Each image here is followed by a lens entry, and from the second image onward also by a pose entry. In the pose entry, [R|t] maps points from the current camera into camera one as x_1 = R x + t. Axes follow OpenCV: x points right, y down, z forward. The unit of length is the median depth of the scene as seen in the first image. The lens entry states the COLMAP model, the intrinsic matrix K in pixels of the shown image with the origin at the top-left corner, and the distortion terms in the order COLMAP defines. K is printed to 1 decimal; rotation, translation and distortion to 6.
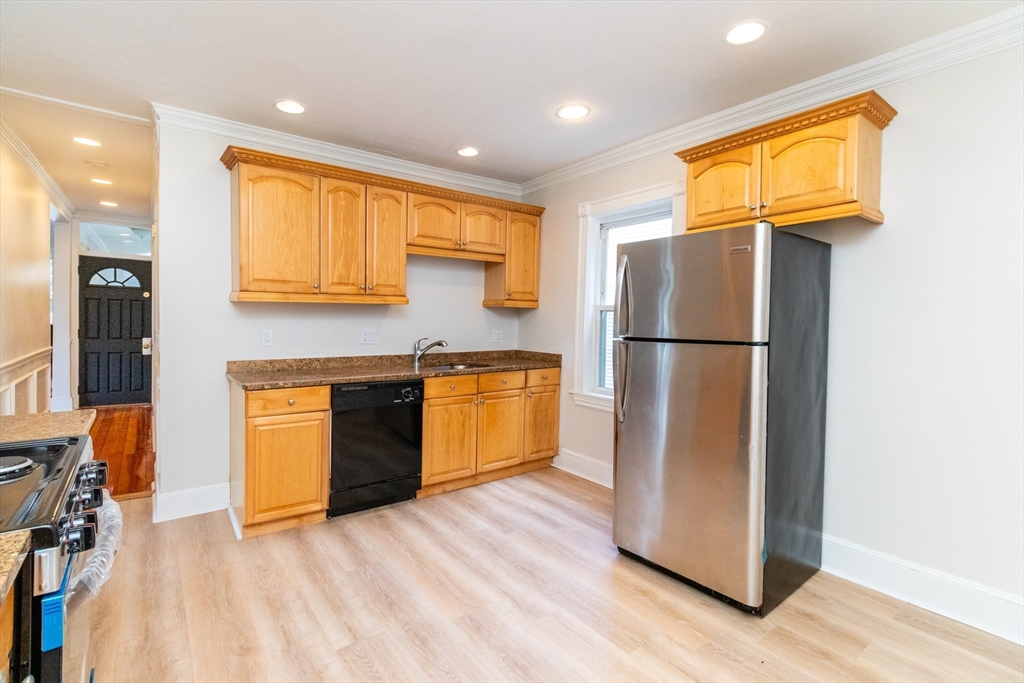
lens RADIAL K [[474.5, 0, 510.3], [0, 474.5, 334.1], [0, 0, 1]] dist [0.000451, -0.001106]
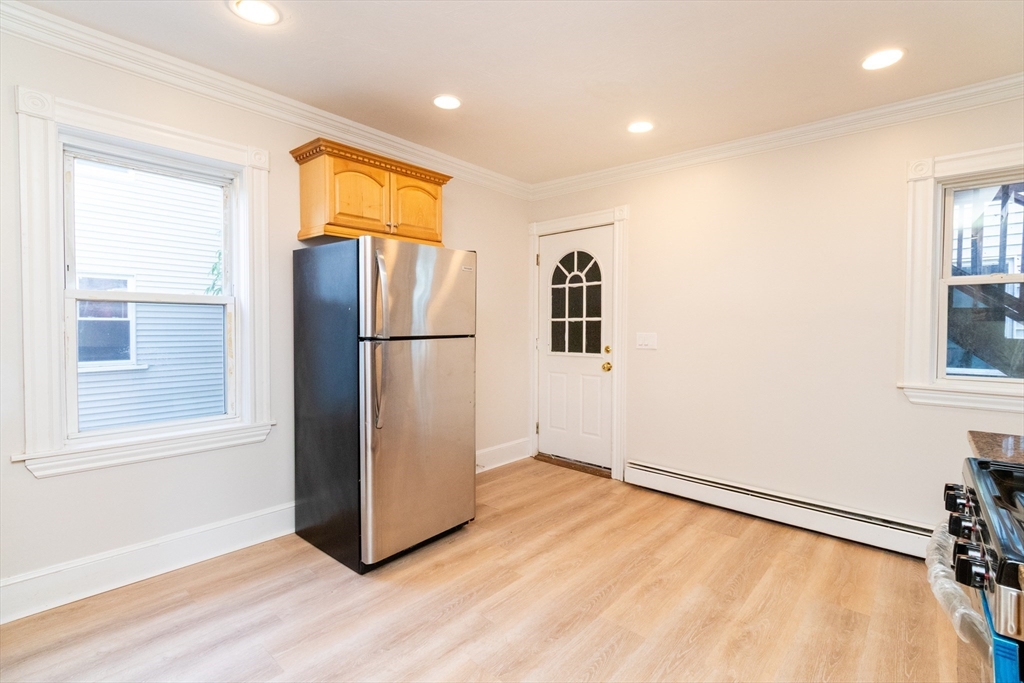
lens RADIAL K [[474.5, 0, 510.4], [0, 474.5, 336.3], [0, 0, 1]] dist [0.000451, -0.001106]
pose [[-0.194274, -0.042299, 0.980035, -0.746392], [0.016580, 0.998786, 0.046395, -0.035557], [-0.980807, 0.025262, -0.193337, 0.949413]]
